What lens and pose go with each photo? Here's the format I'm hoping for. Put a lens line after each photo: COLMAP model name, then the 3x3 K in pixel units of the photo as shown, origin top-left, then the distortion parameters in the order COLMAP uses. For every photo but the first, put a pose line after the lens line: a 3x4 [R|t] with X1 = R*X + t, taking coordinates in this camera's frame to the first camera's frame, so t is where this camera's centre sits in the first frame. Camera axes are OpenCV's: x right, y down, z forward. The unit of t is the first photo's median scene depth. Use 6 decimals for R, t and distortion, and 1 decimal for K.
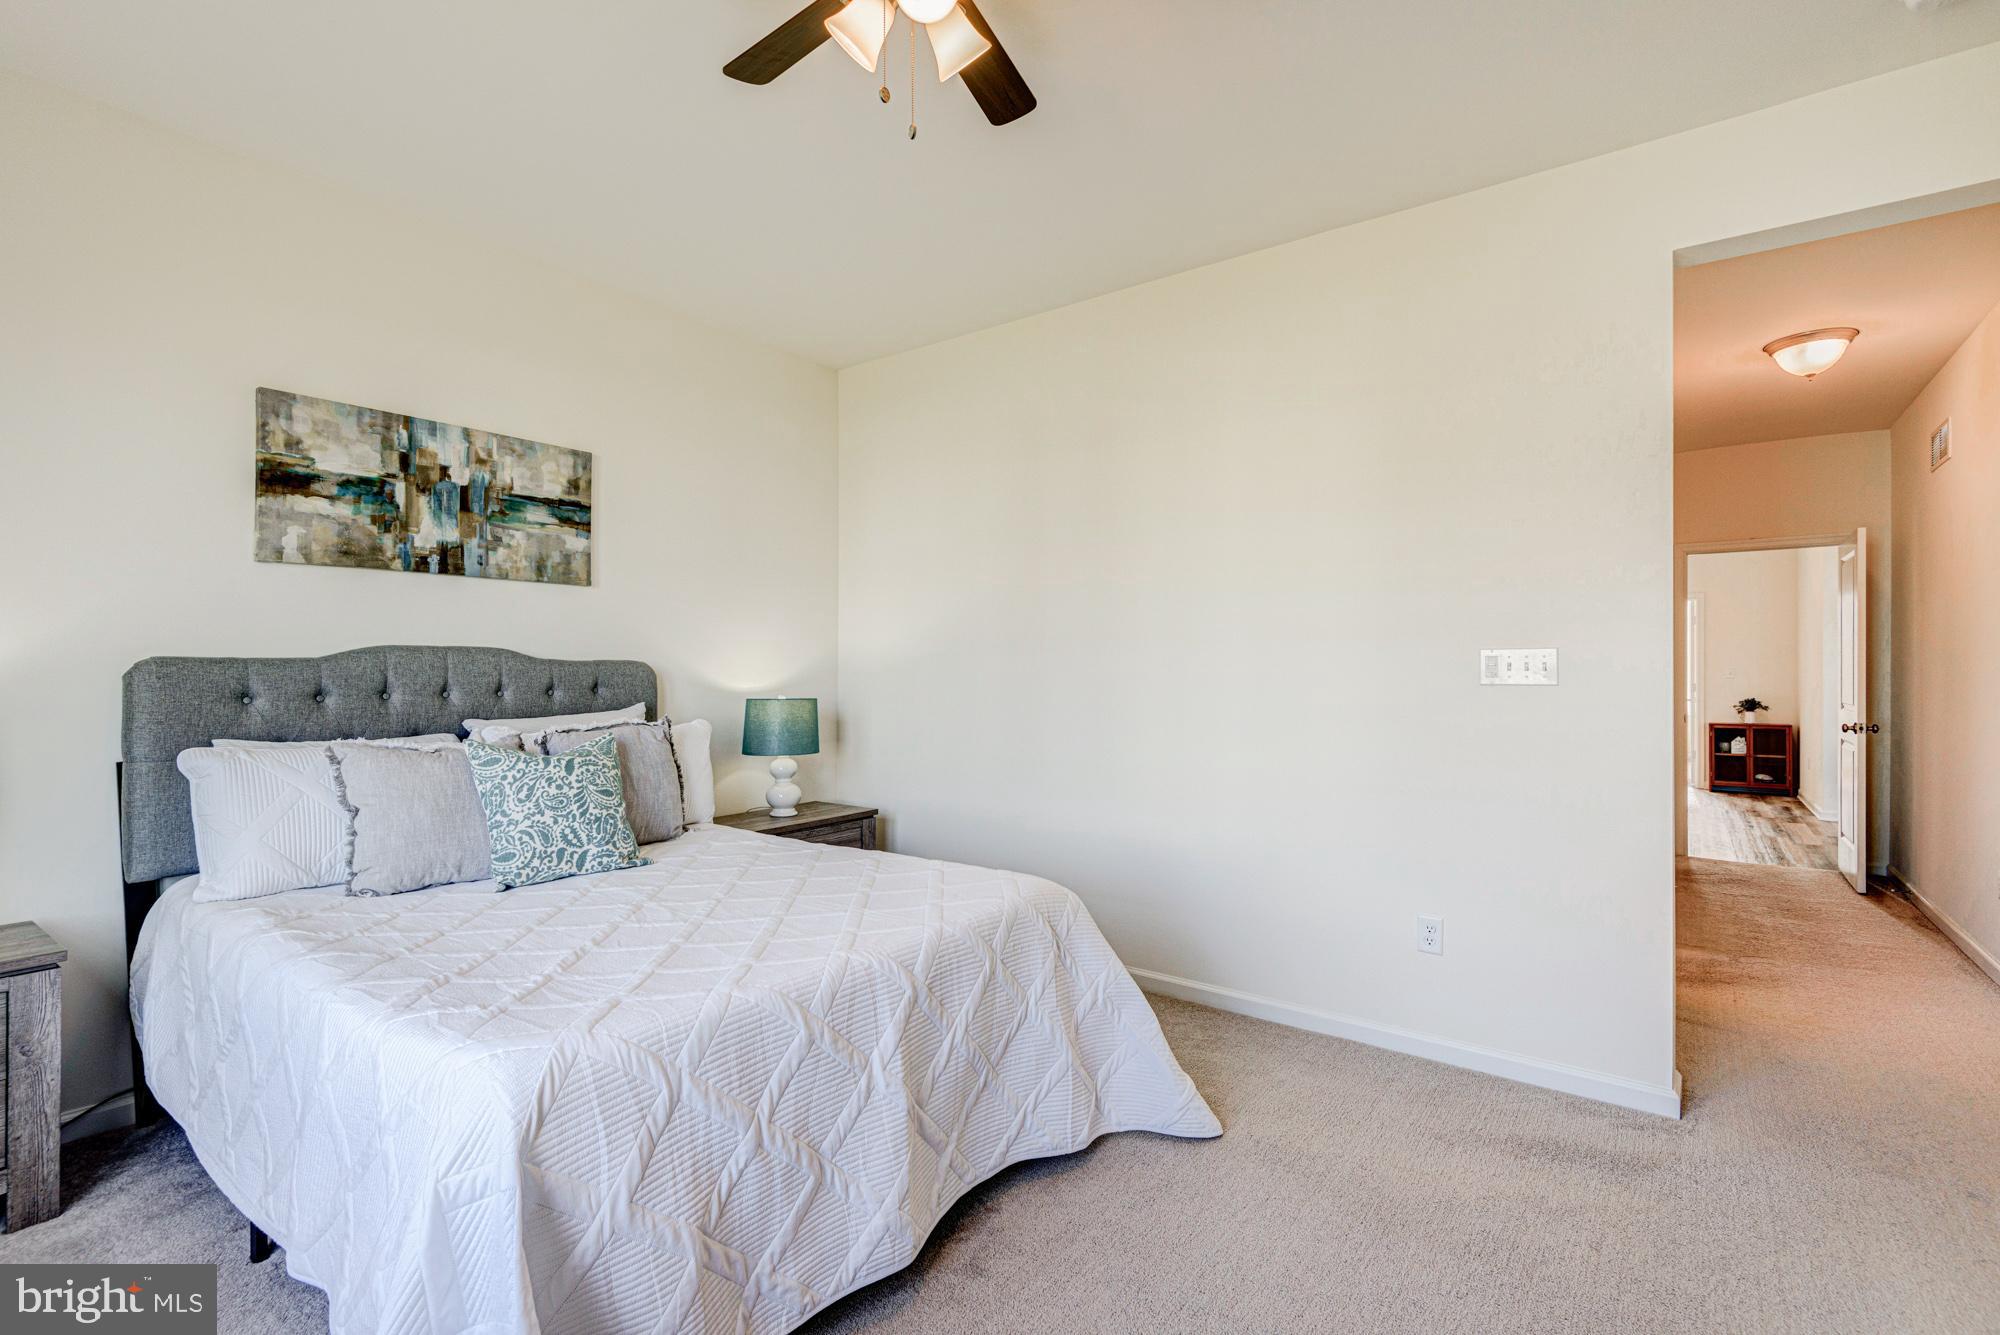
lens RADIAL K [[904.5, 0, 998.6], [0, 904.5, 673.8], [0, 0, 1]] dist [0.023703, -0.013978]
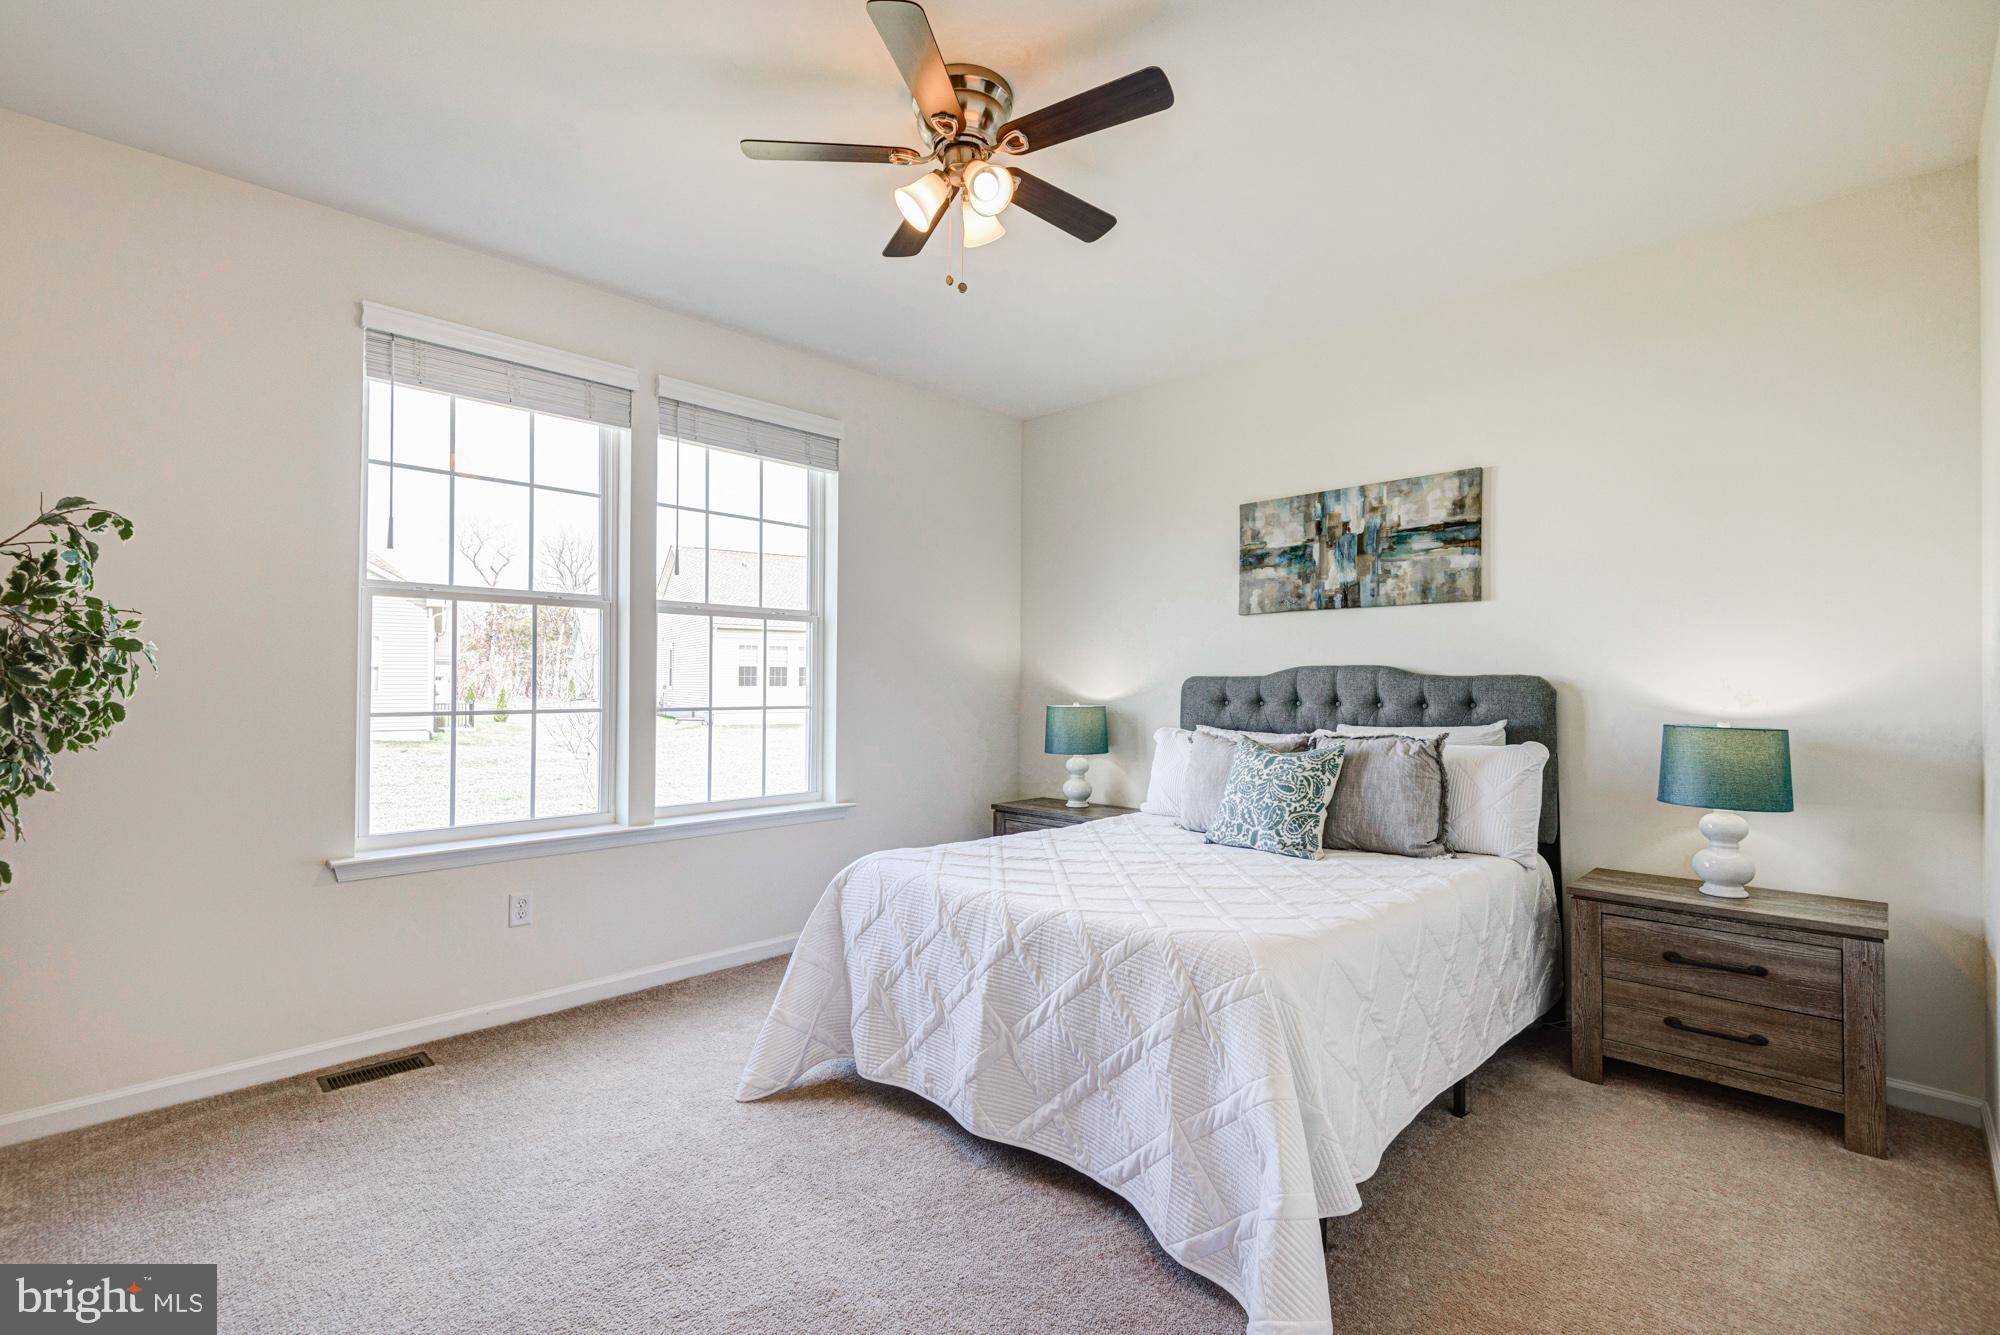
lens RADIAL K [[904.5, 0, 995.5], [0, 904.5, 676.5], [0, 0, 1]] dist [0.023703, -0.013978]
pose [[-0.147544, -0.008376, -0.989020, 0.687880], [-0.008742, 0.999936, -0.007165, -0.002159], [0.989017, 0.007589, -0.147608, 0.698653]]
